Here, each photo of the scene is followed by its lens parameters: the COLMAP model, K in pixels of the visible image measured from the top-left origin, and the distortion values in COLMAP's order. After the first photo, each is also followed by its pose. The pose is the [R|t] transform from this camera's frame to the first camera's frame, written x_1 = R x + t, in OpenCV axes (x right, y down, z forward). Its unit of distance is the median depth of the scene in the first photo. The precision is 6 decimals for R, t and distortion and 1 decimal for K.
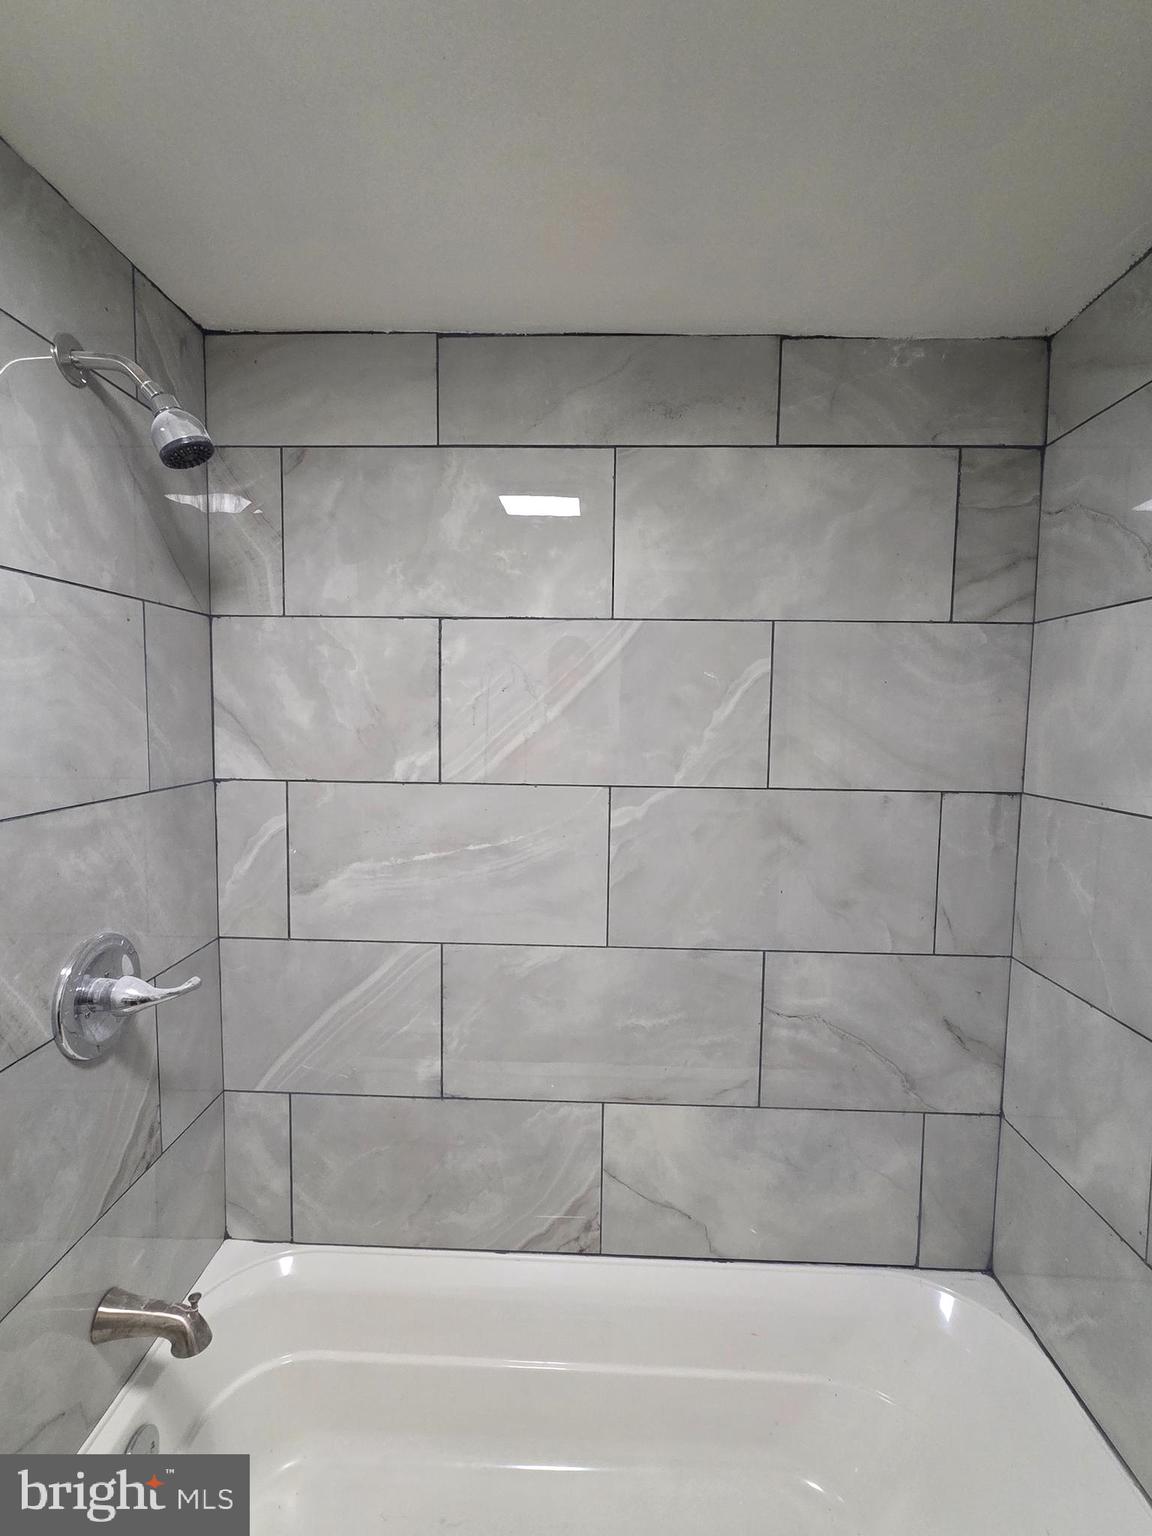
lens RADIAL K [[724.4, 0, 577.0], [0, 724.4, 764.1], [0, 0, 1]] dist [-0.002340, 0.004214]
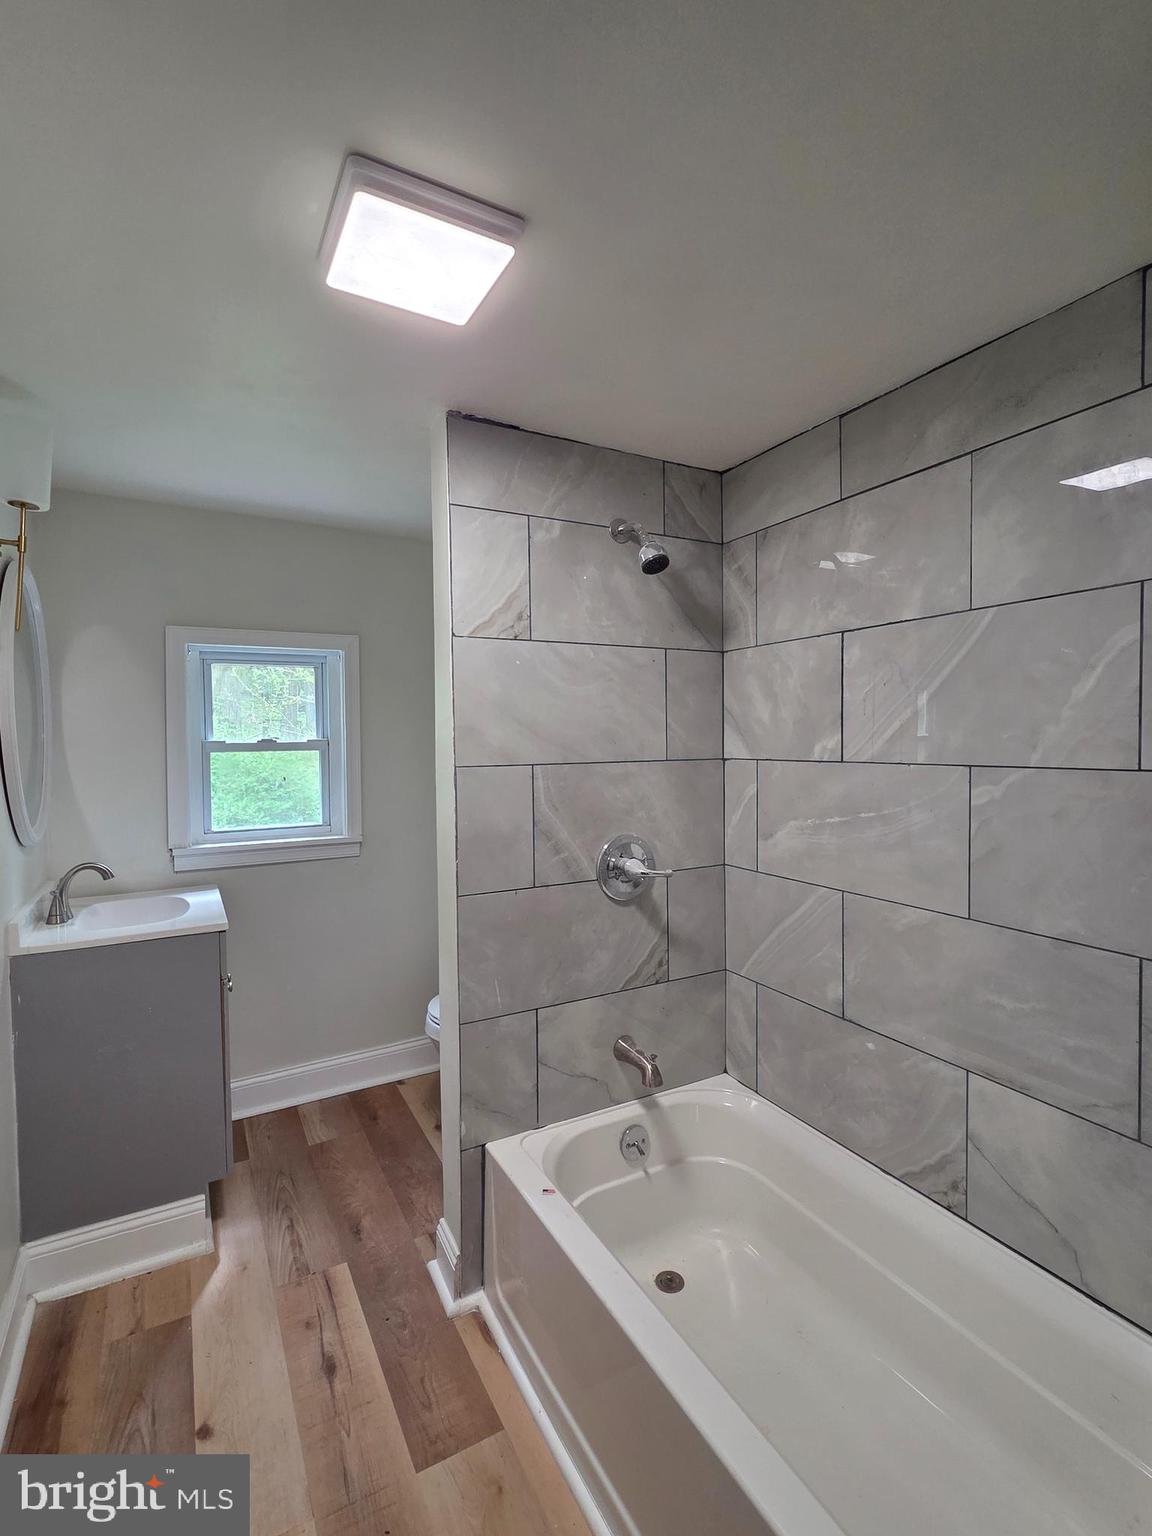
lens RADIAL K [[724.4, 0, 590.7], [0, 724.4, 767.5], [0, 0, 1]] dist [-0.002340, 0.004214]
pose [[0.521133, 0.014638, -0.853350, 0.667108], [-0.048841, 0.998726, -0.012695, 0.073999], [0.852077, 0.048294, 0.521184, -0.030933]]
